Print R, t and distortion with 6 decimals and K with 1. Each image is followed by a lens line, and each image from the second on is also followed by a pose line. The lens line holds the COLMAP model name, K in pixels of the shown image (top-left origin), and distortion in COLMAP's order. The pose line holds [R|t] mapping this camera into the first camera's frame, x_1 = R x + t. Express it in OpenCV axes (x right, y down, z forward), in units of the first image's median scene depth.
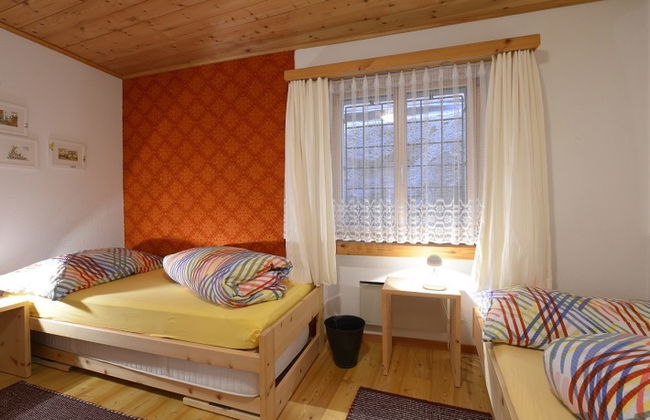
lens RADIAL K [[291.1, 0, 325.0], [0, 291.1, 210.0], [0, 0, 1]] dist [-0.002451, -0.000531]
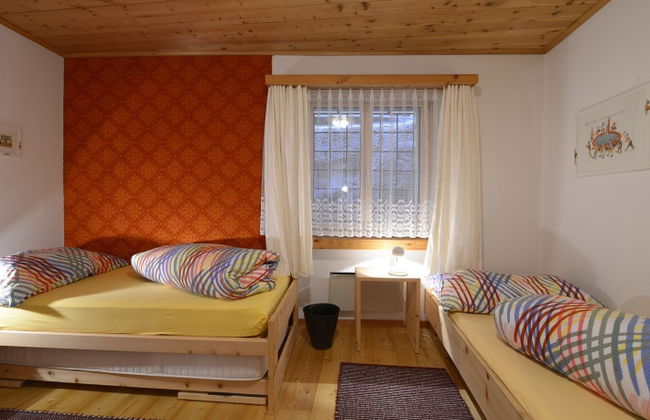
lens RADIAL K [[291.1, 0, 325.0], [0, 291.1, 210.0], [0, 0, 1]] dist [-0.002451, -0.000531]
pose [[0.968270, 0.009751, 0.249715, -0.212013], [-0.011248, 0.999926, 0.004570, 0.001997], [-0.249652, -0.007234, 0.968309, -0.081643]]
